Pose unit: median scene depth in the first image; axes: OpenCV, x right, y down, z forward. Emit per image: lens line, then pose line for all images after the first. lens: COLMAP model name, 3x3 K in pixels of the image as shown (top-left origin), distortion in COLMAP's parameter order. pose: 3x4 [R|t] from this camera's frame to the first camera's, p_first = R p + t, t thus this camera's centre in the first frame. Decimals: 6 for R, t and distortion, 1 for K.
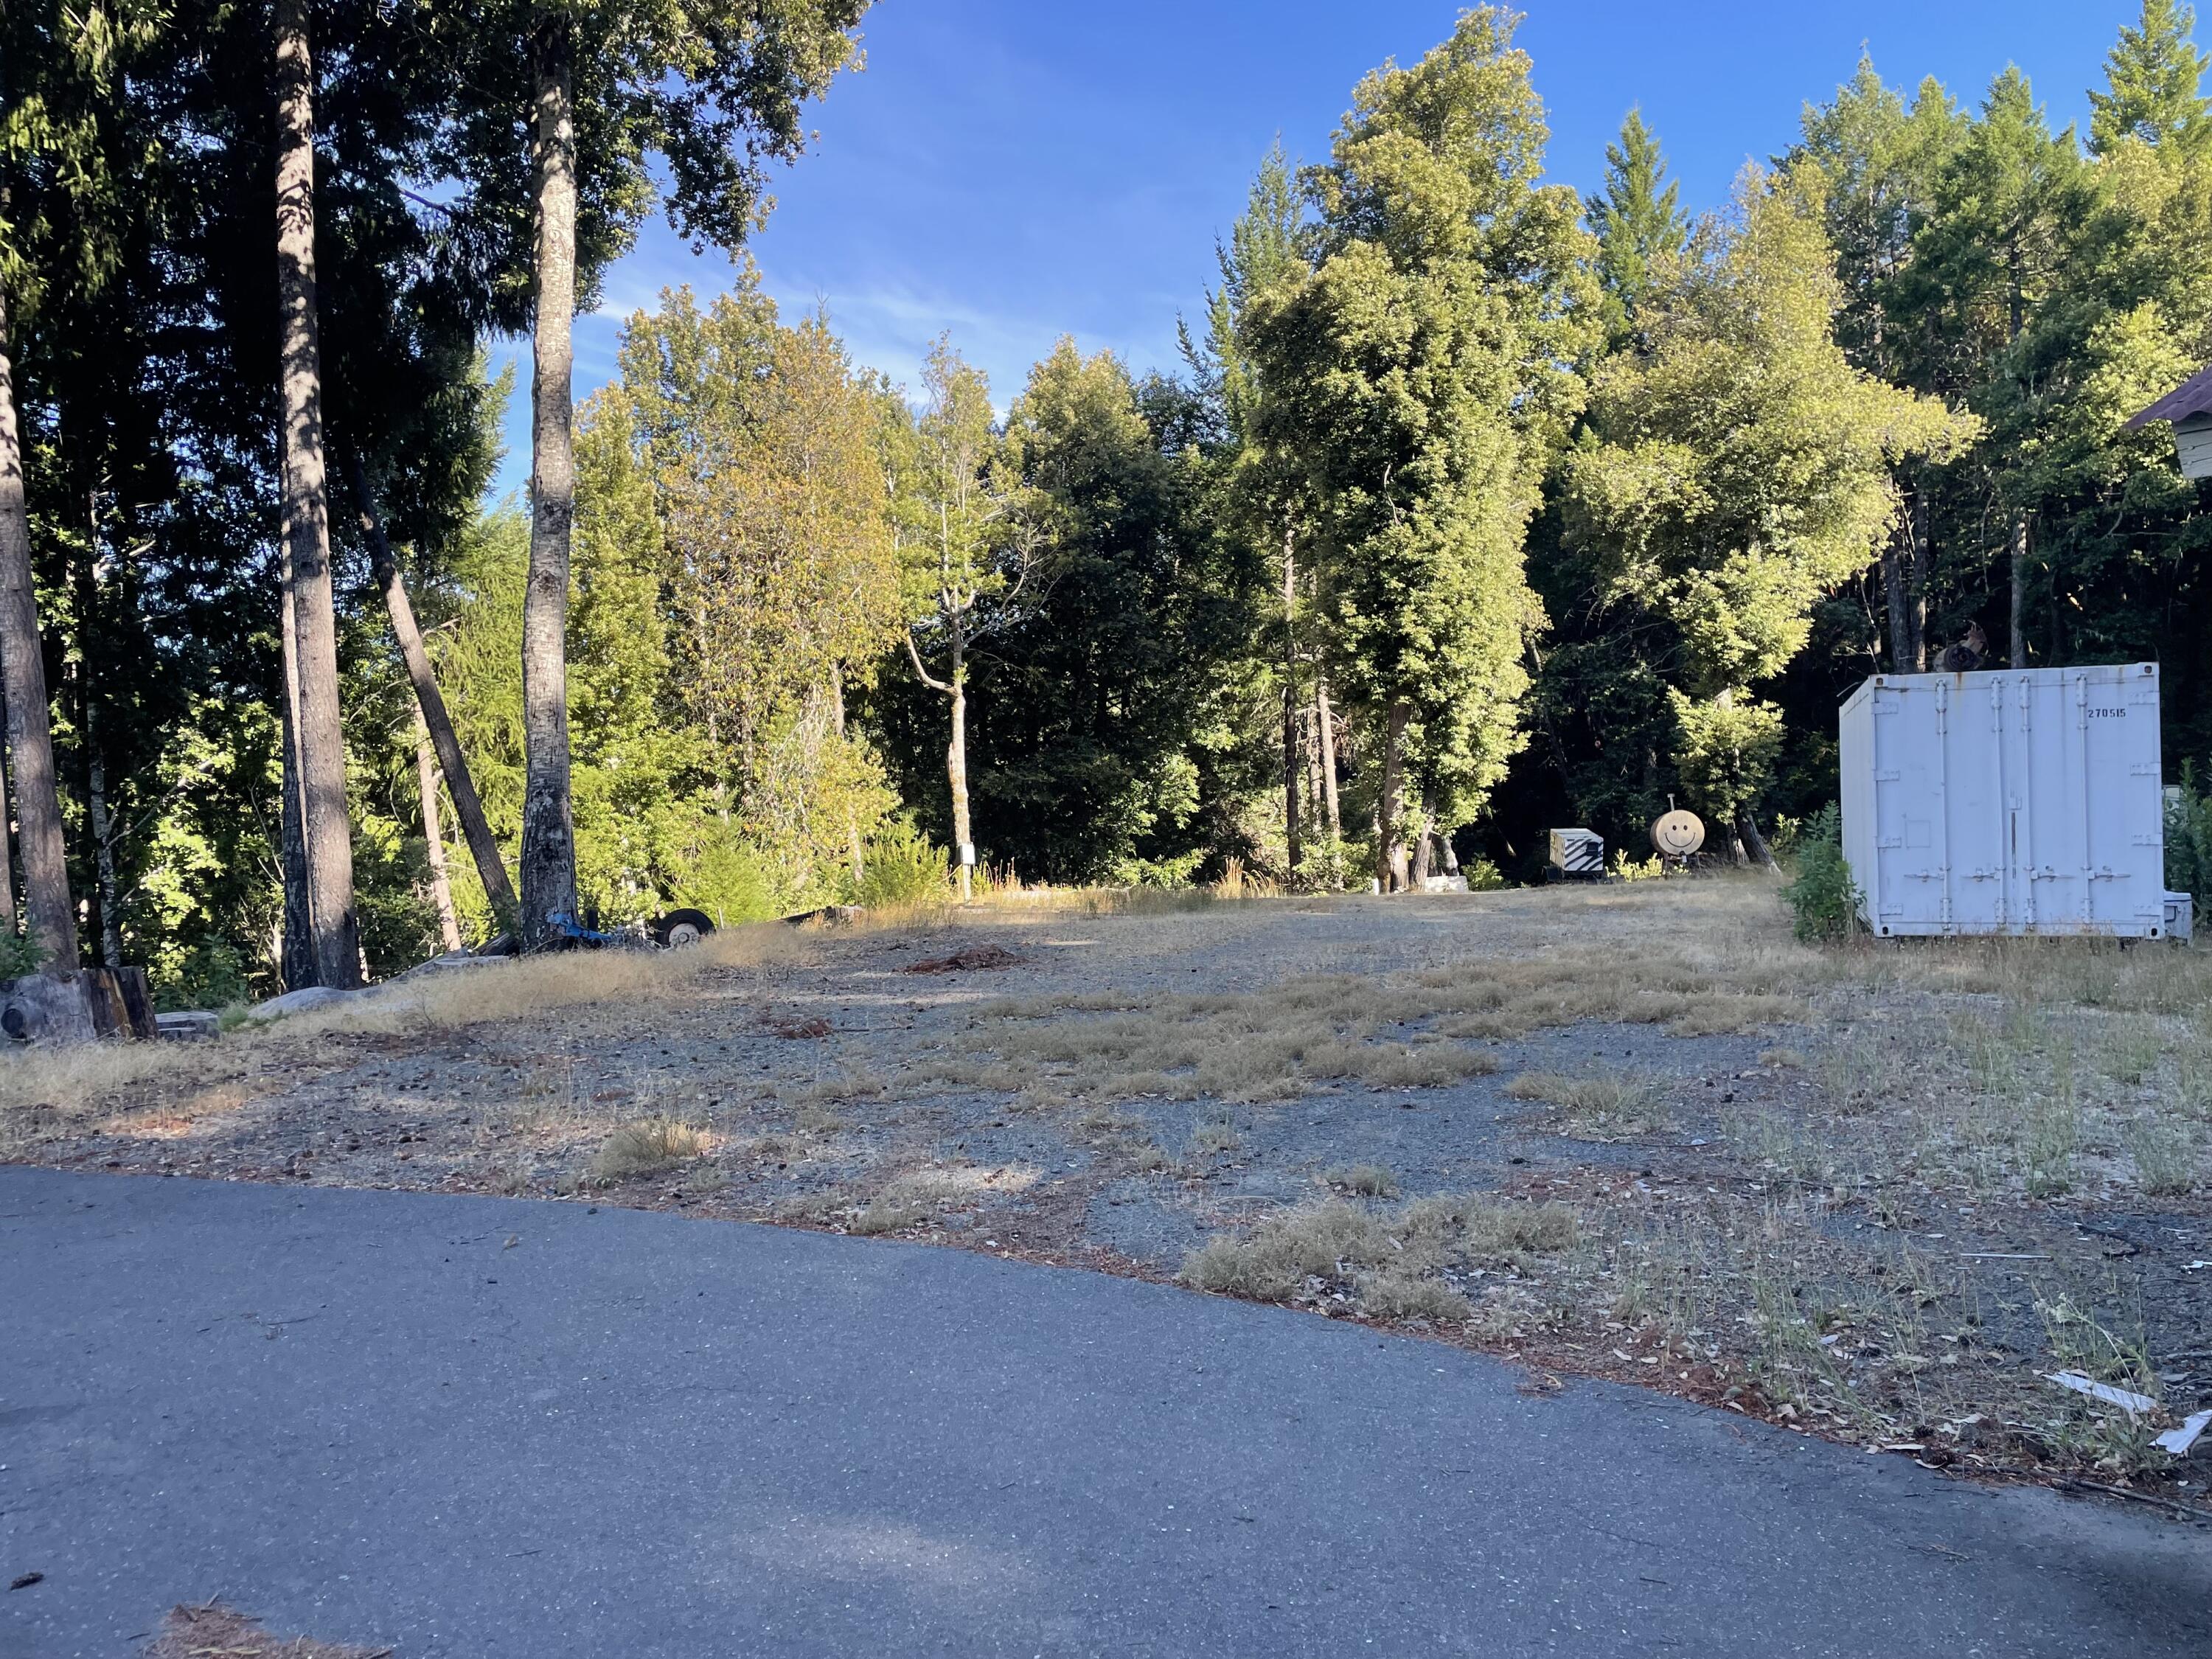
lens RADIAL K [[1662.7, 0, 1097.3], [0, 1662.7, 819.1], [0, 0, 1]] dist [0.085905, -0.103550]
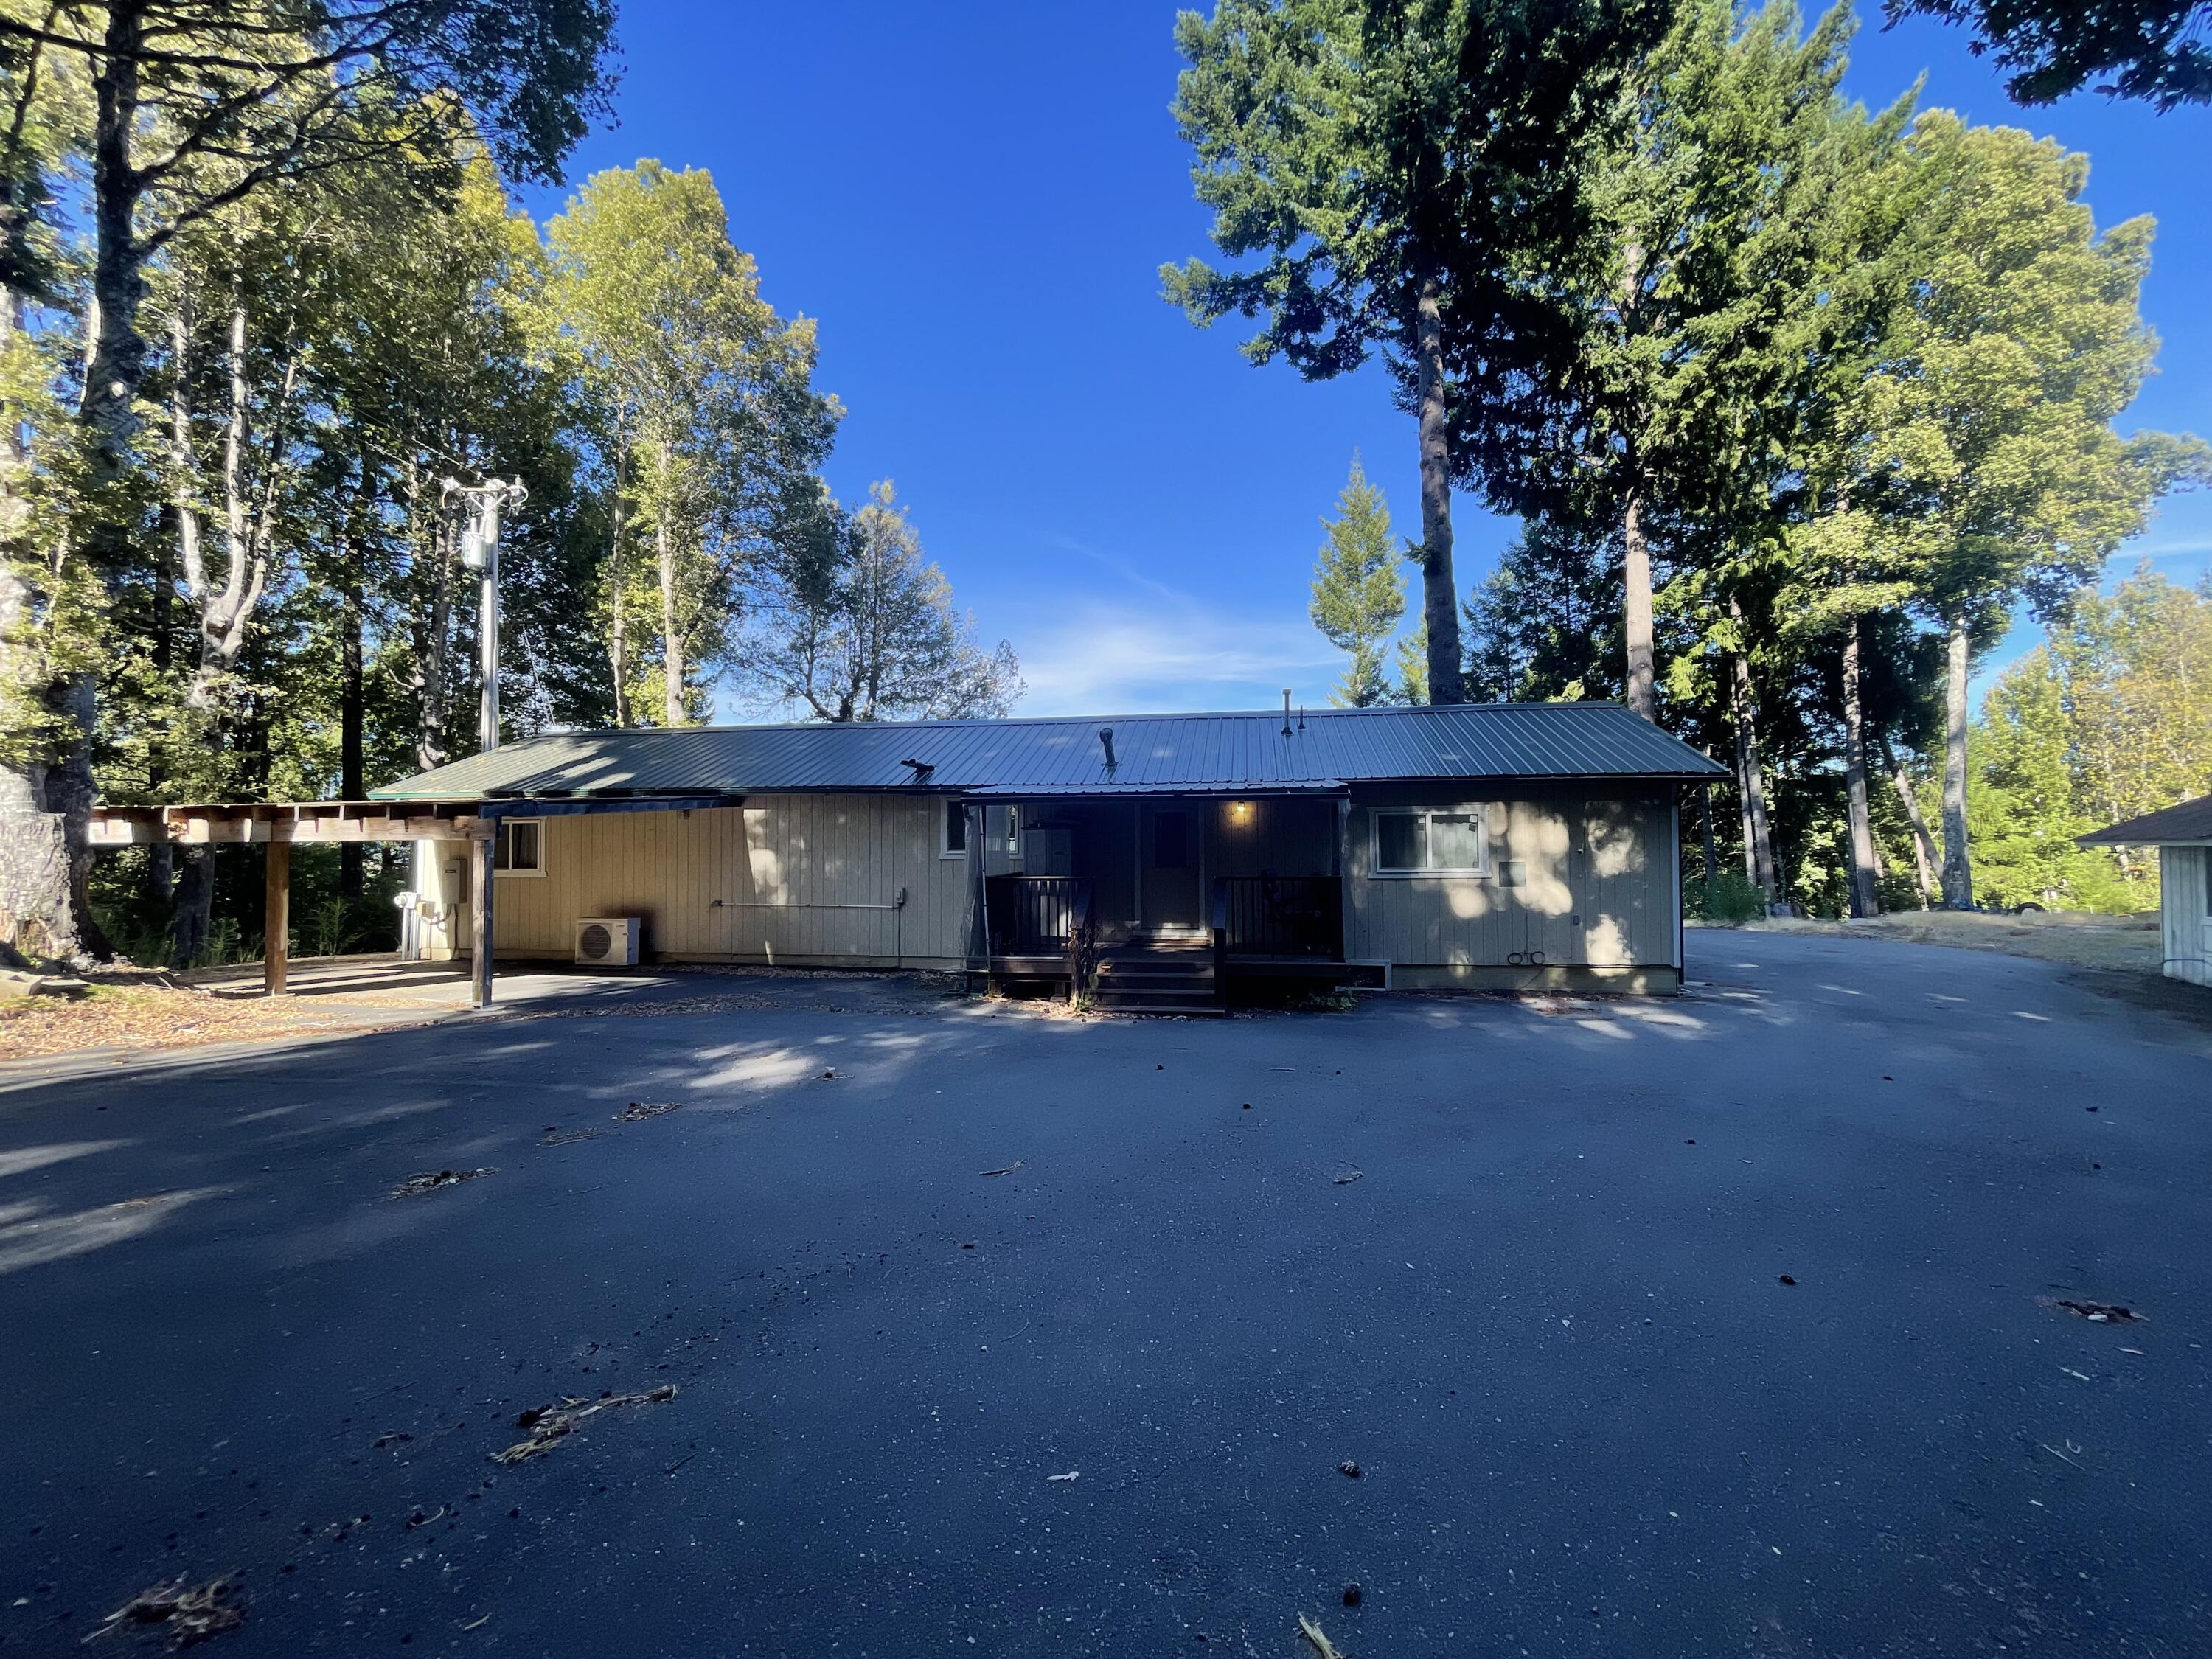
lens RADIAL K [[893.5, 0, 1110.8], [0, 893.5, 832.7], [0, 0, 1]] dist [-0.000590, -0.000255]
pose [[0.406084, -0.011466, -0.913764, 0.241974], [-0.002770, 0.999901, -0.013778, -0.016330], [0.913831, 0.008126, 0.406013, -0.468041]]
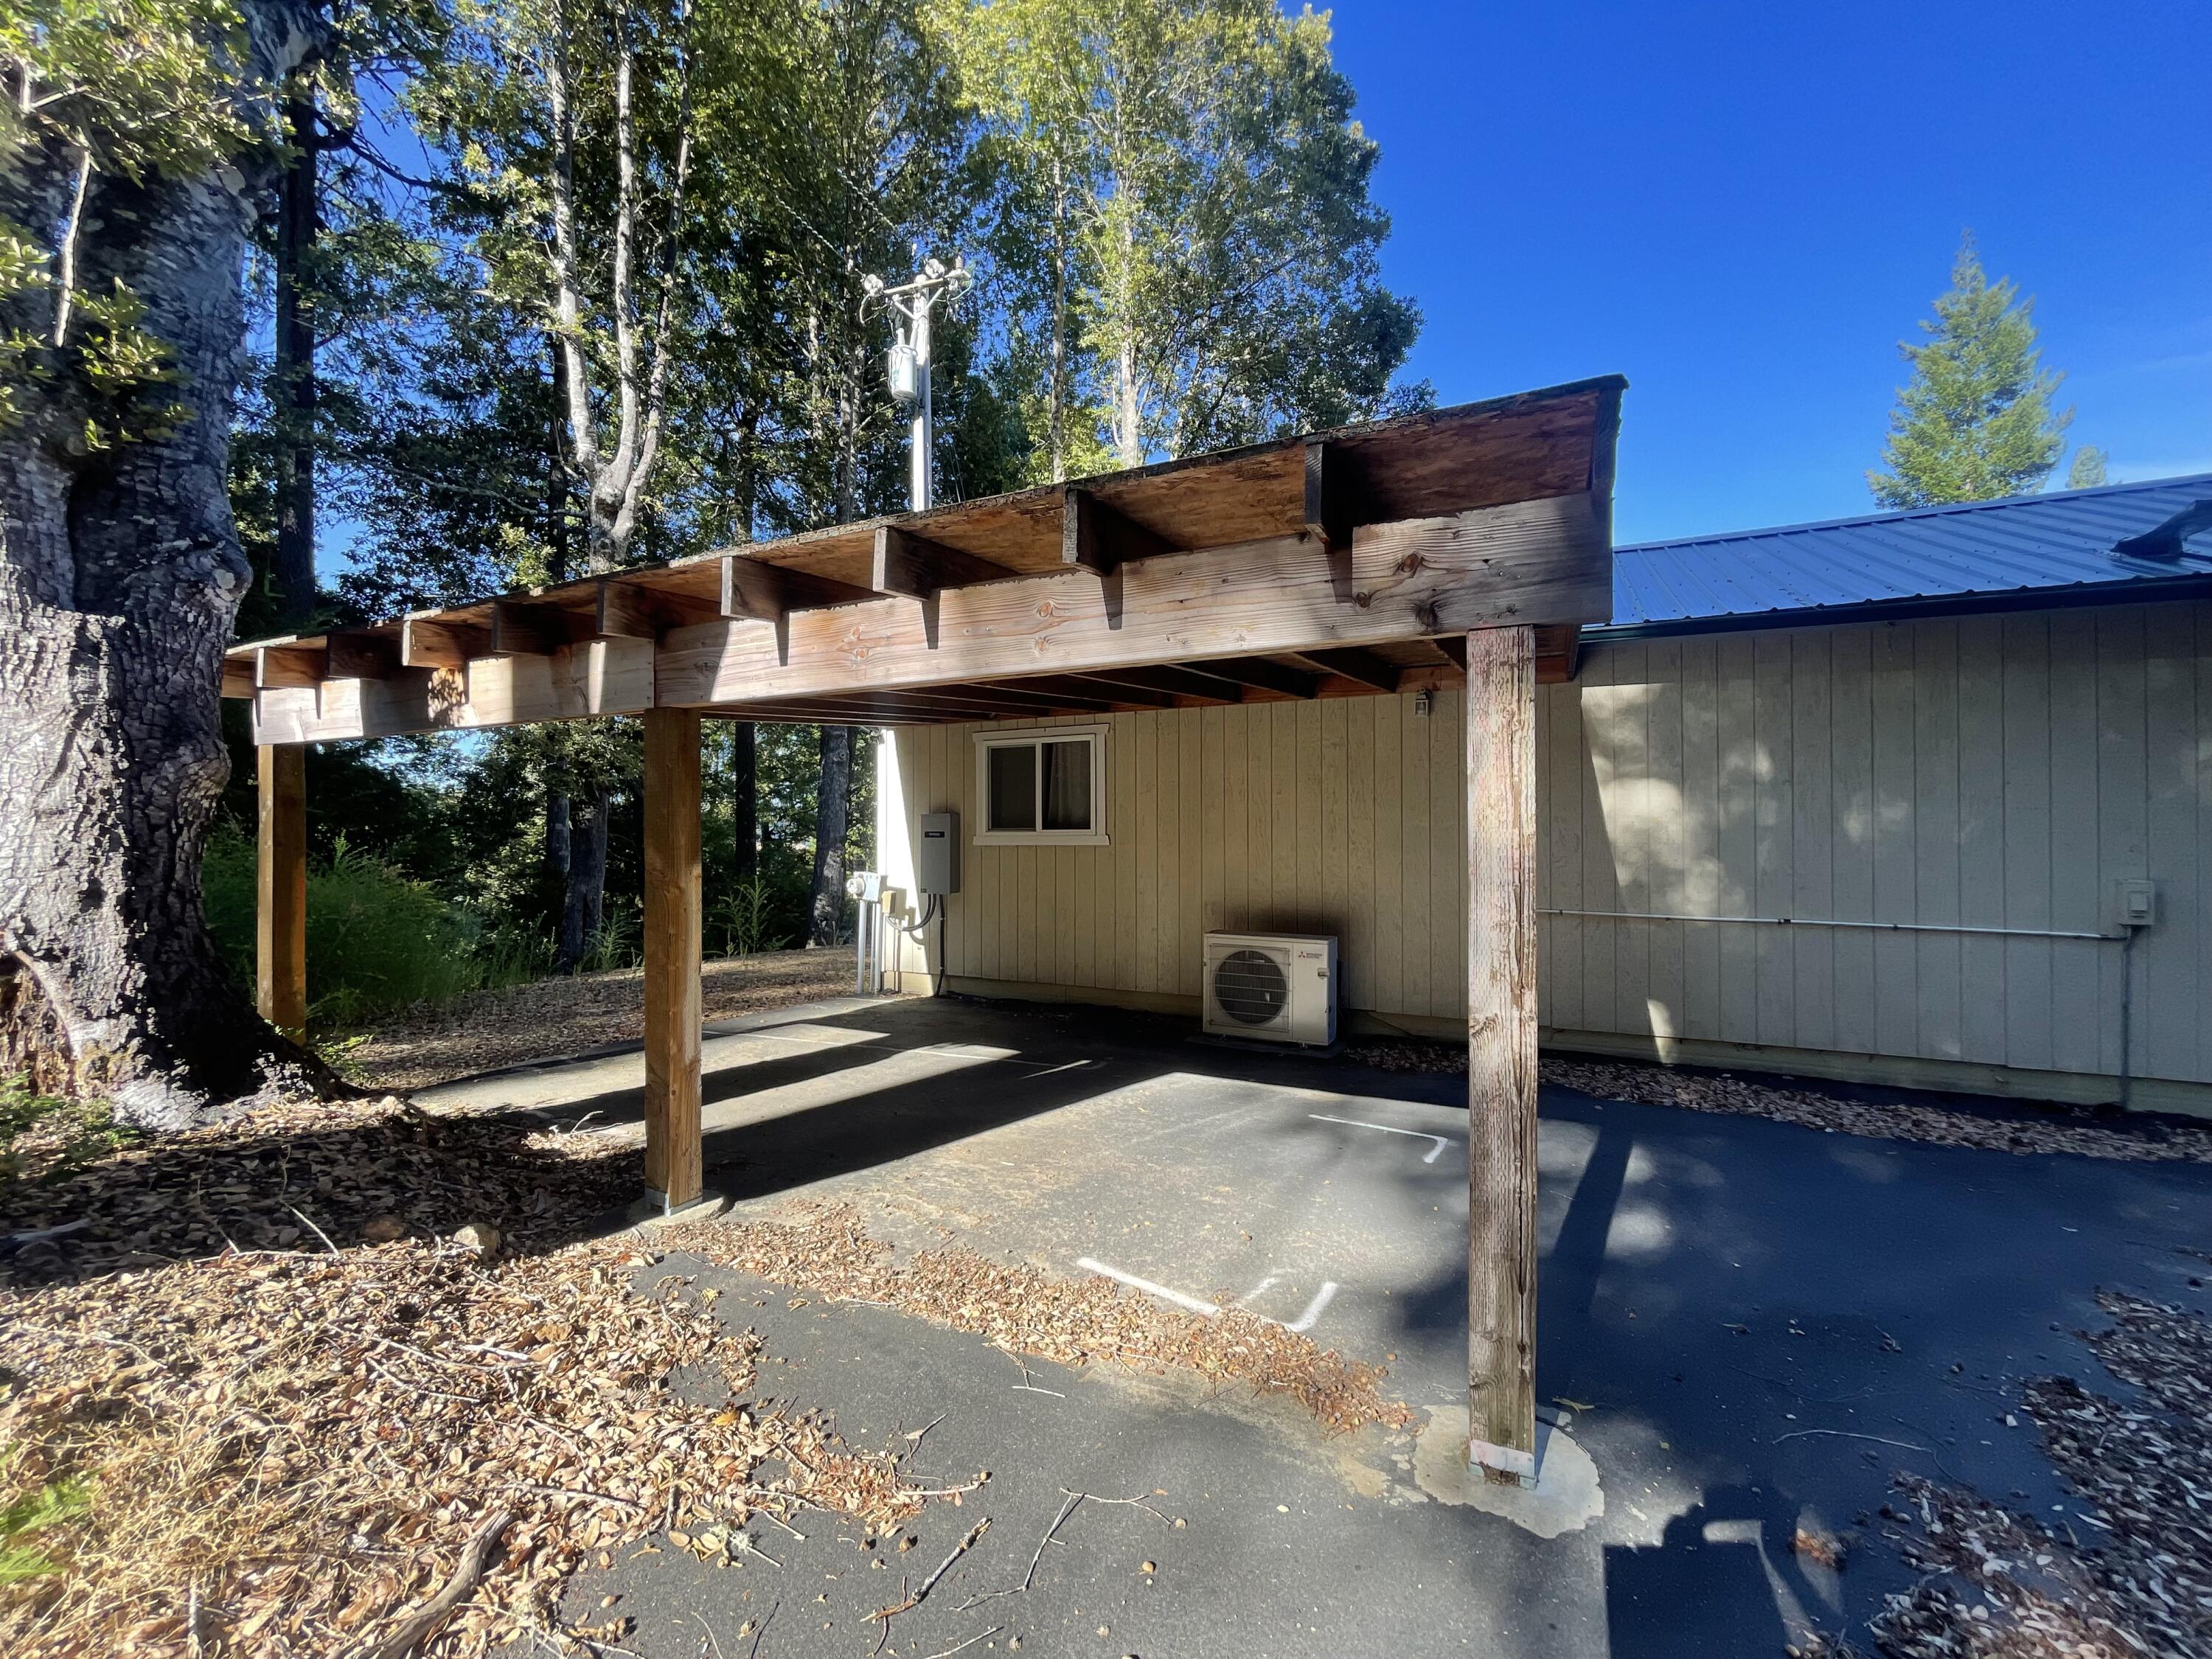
lens RADIAL K [[893.5, 0, 1110.8], [0, 893.5, 832.7], [0, 0, 1]] dist [-0.000590, -0.000255]
pose [[0.116365, 0.006876, -0.993183, -0.026499], [-0.001407, 0.999976, 0.006758, -0.005533], [0.993205, 0.000611, 0.116372, -0.560300]]
